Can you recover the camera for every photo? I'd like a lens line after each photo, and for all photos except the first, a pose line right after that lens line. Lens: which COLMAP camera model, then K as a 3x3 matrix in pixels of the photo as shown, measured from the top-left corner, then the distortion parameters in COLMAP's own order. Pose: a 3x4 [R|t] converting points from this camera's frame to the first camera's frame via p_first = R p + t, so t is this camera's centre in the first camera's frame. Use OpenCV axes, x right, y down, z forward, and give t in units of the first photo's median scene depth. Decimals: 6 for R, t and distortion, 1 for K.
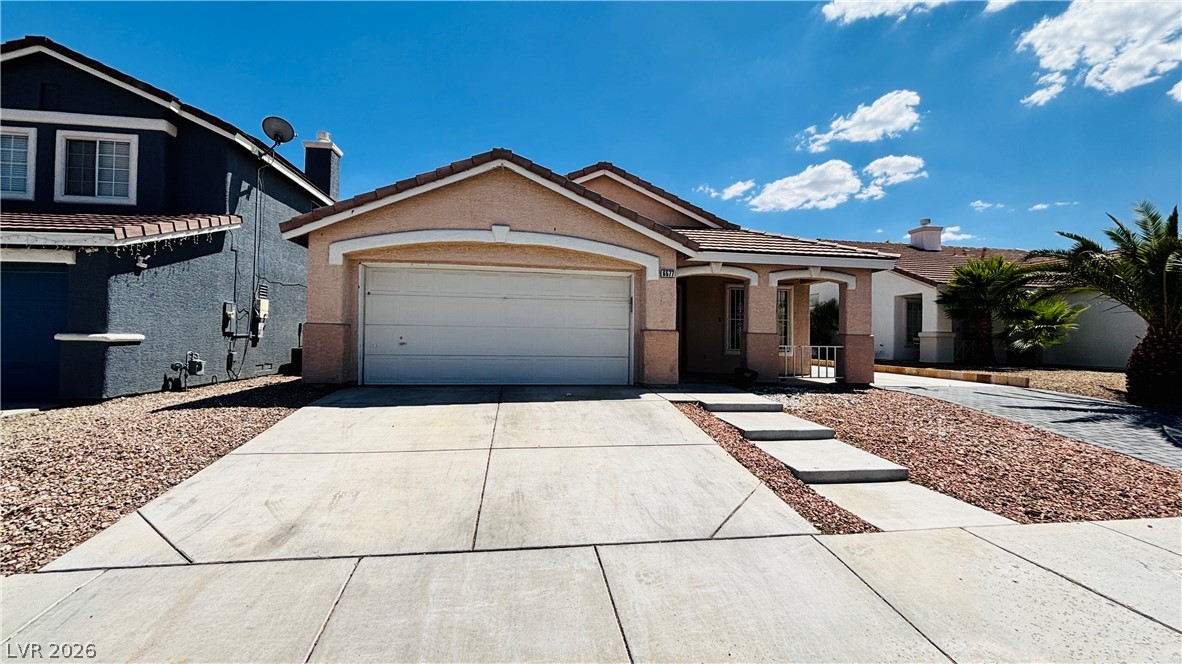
lens RADIAL K [[484.5, 0, 591.0], [0, 484.5, 332.0], [0, 0, 1]] dist [-0.001997, -0.000122]
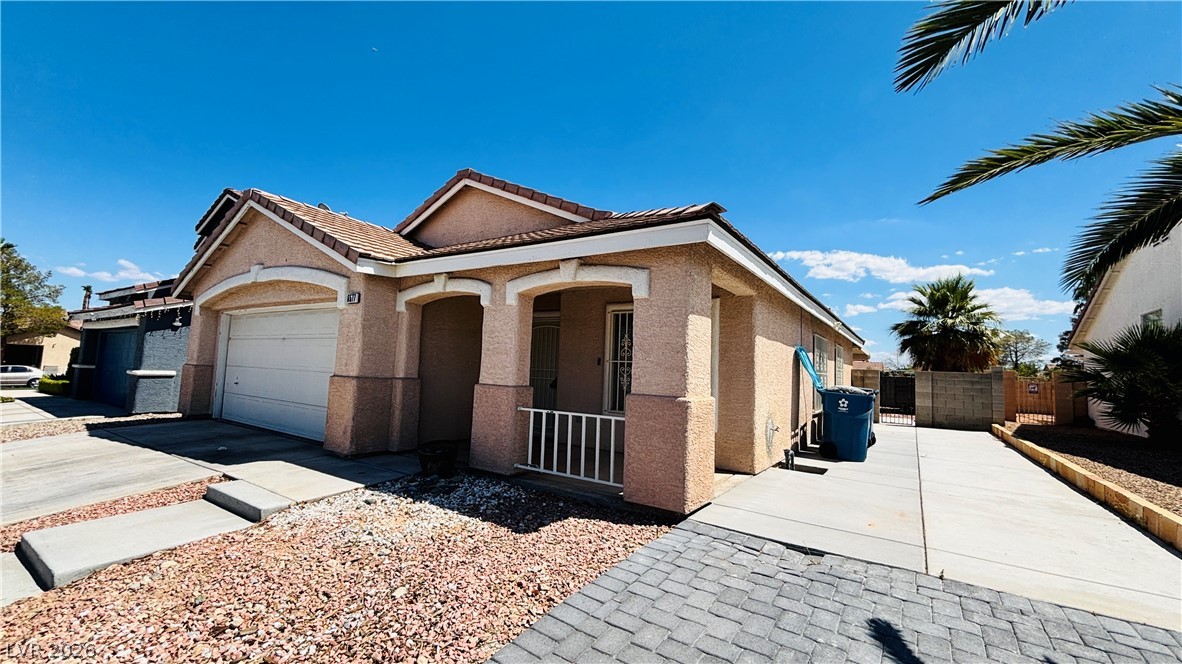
lens RADIAL K [[484.5, 0, 591.0], [0, 484.5, 332.0], [0, 0, 1]] dist [-0.001997, -0.000122]
pose [[0.740060, -0.039894, -0.671357, 0.984425], [-0.019064, 0.996594, -0.080236, -0.019931], [0.672271, 0.072178, 0.736778, 0.757363]]
